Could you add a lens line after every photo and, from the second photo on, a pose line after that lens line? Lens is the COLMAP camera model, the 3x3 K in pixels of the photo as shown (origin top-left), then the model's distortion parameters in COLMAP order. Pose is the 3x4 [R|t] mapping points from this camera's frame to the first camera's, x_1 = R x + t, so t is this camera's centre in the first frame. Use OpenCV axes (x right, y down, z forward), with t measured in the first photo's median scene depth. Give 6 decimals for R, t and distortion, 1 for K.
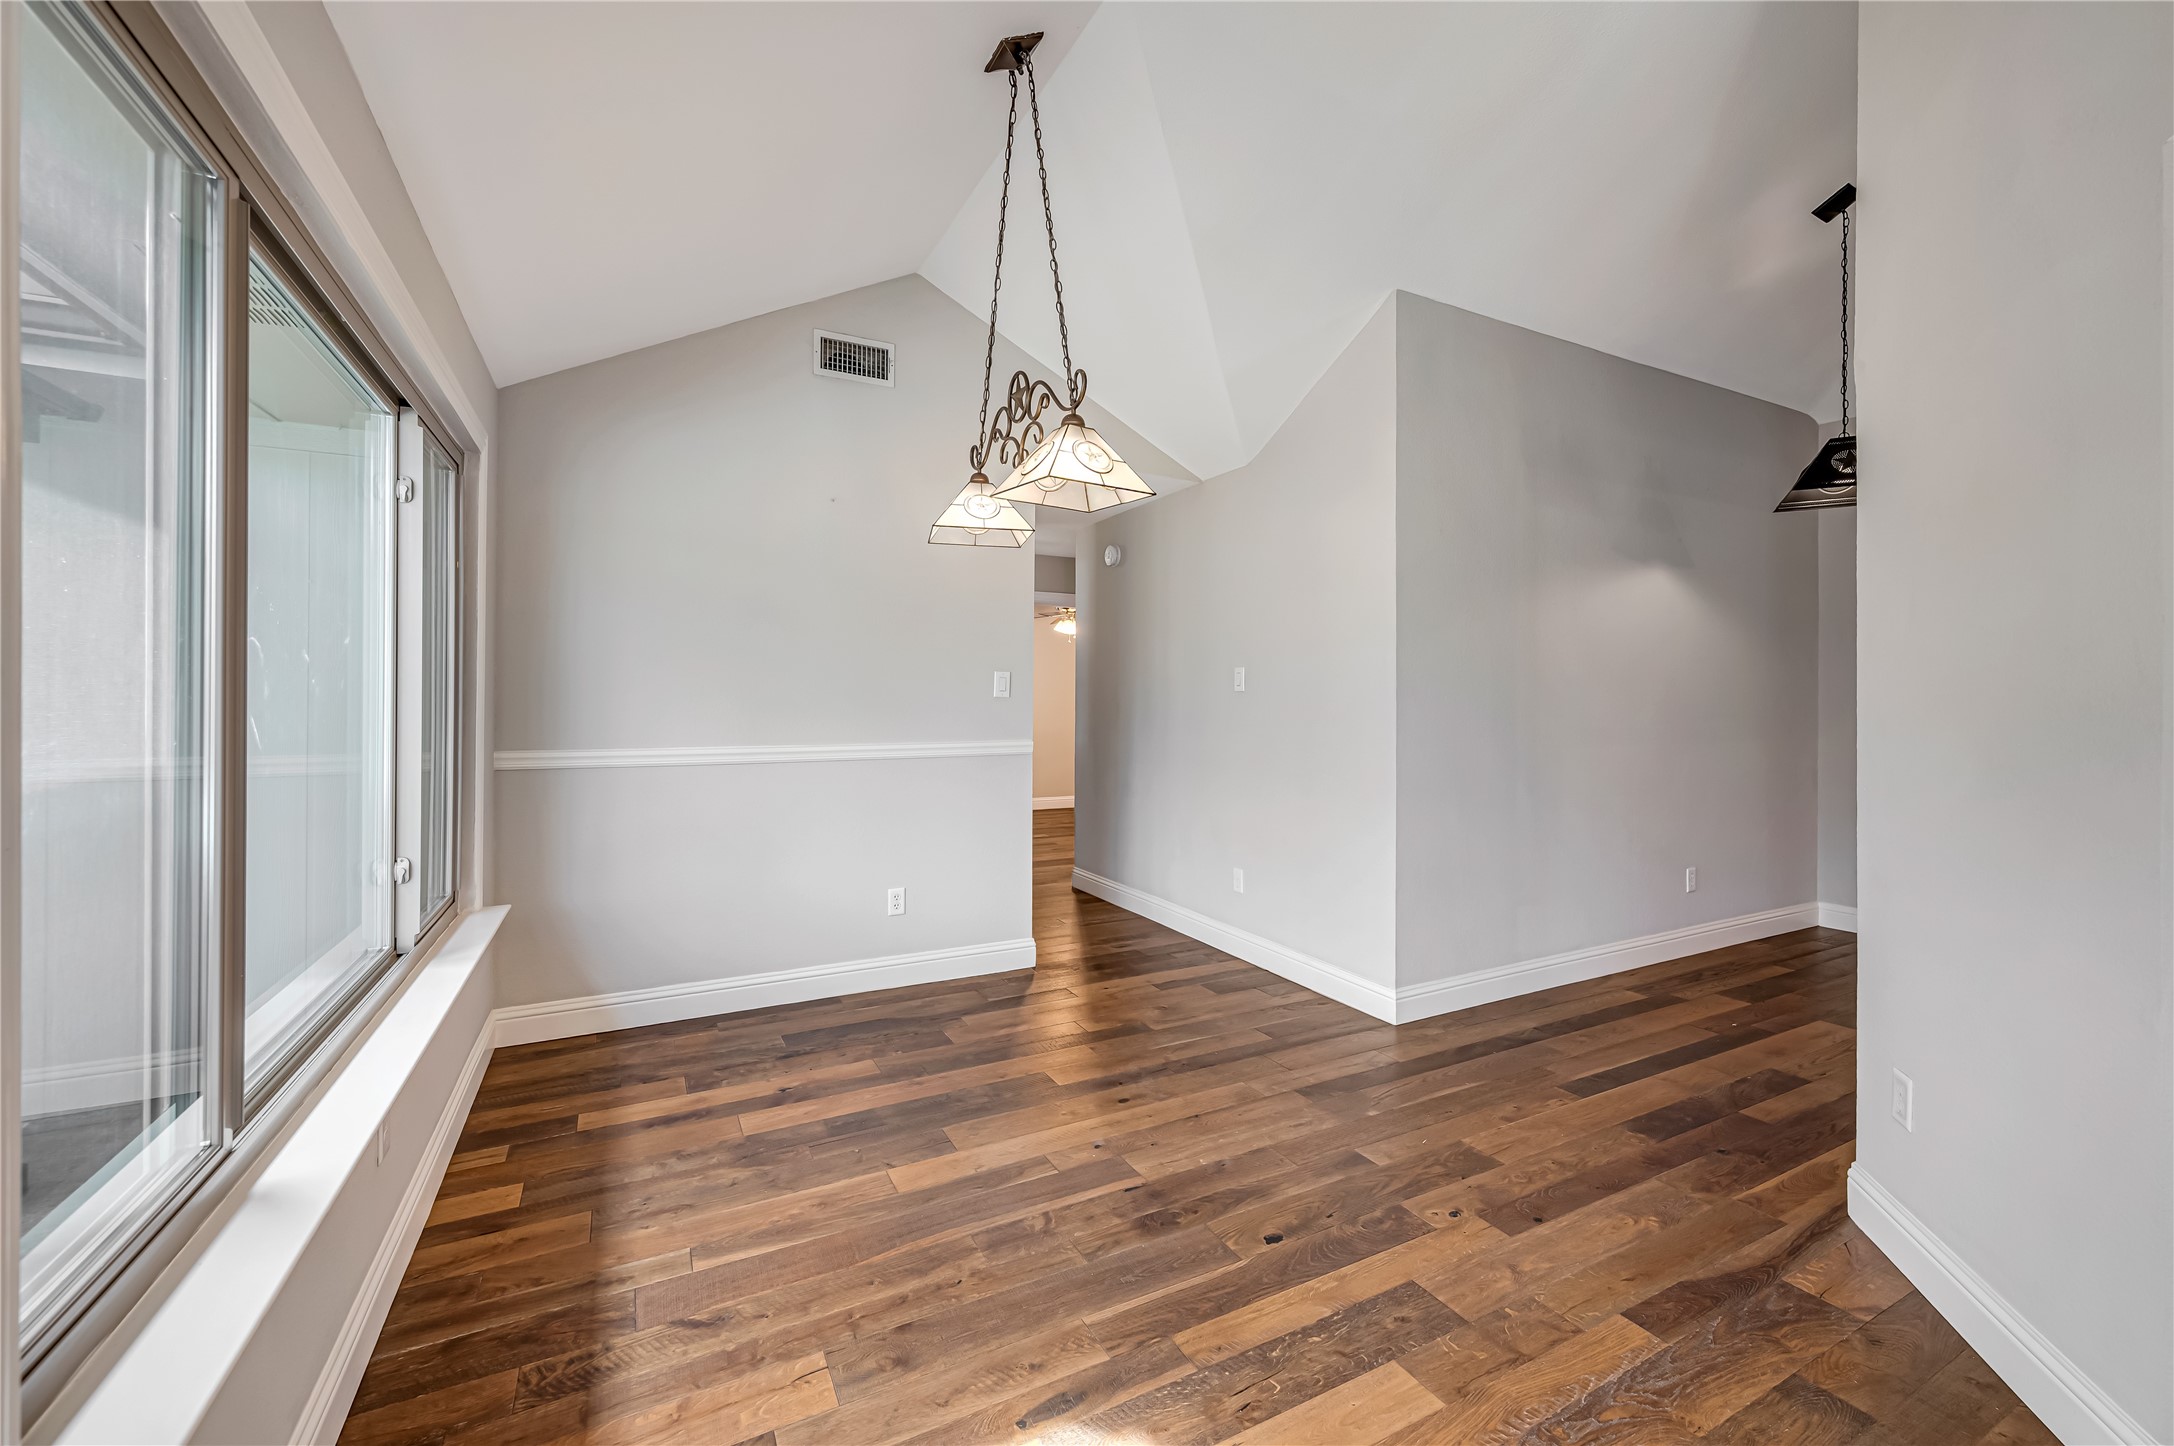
lens RADIAL K [[872.1, 0, 1124.5], [0, 872.1, 704.9], [0, 0, 1]] dist [0.002428, -0.000766]
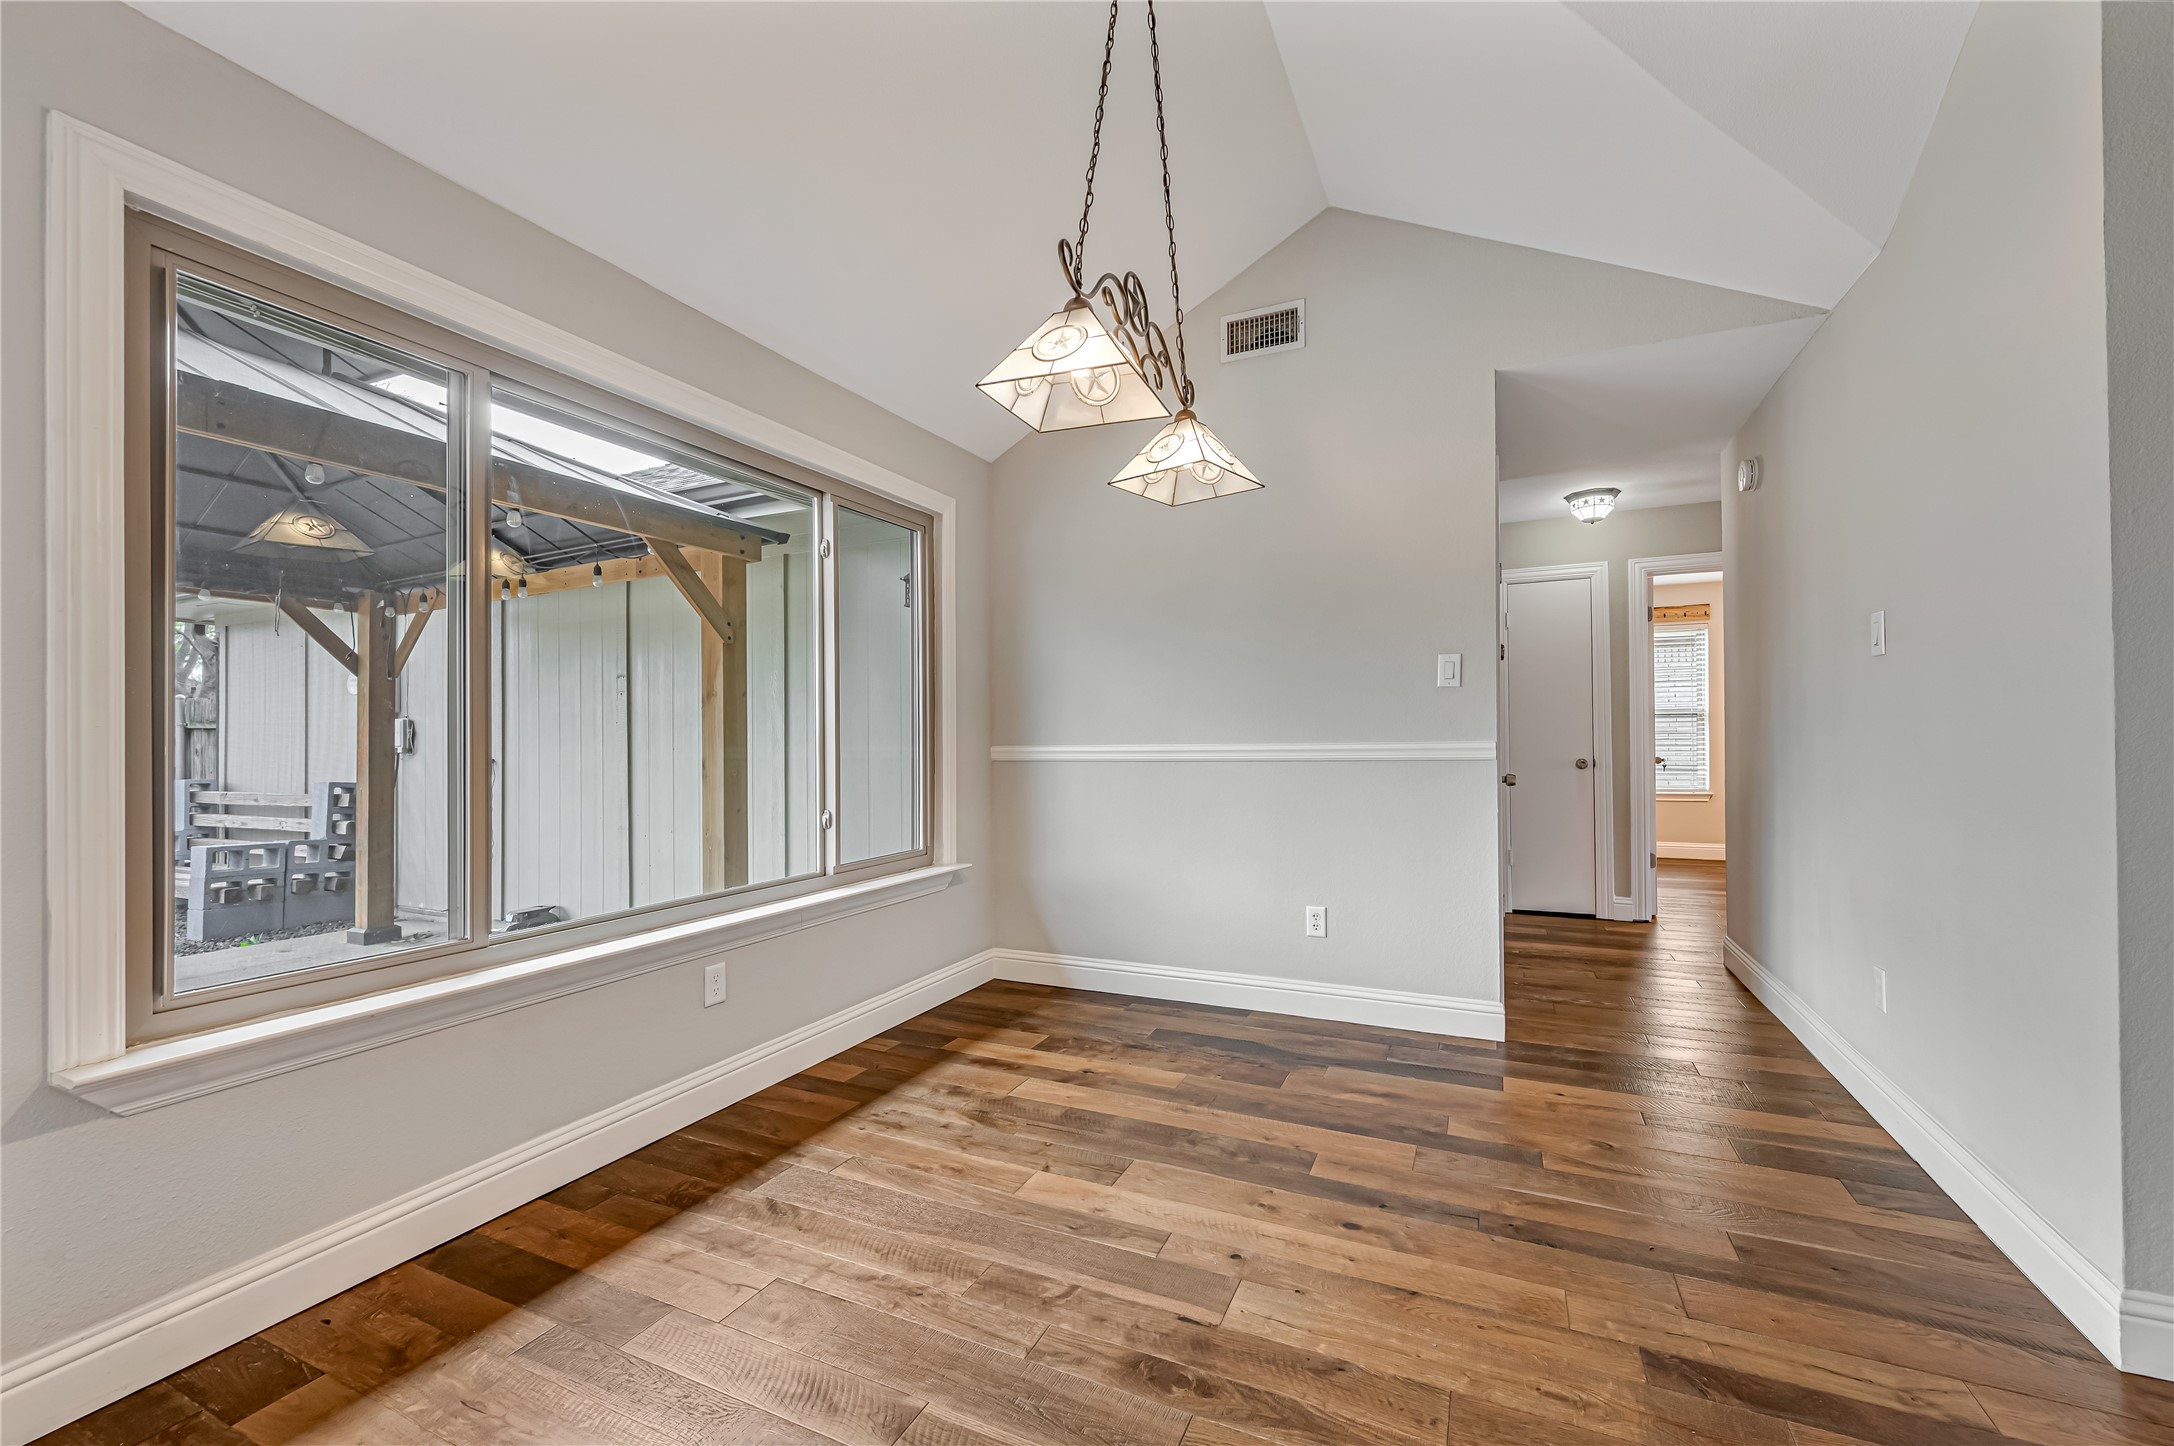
lens RADIAL K [[872.1, 0, 1093.7], [0, 872.1, 732.4], [0, 0, 1]] dist [0.002428, -0.000766]
pose [[0.598418, -0.015236, -0.801039, 0.420114], [0.011825, 0.999878, -0.010183, 0.051836], [0.801097, -0.003379, 0.598525, 0.379388]]
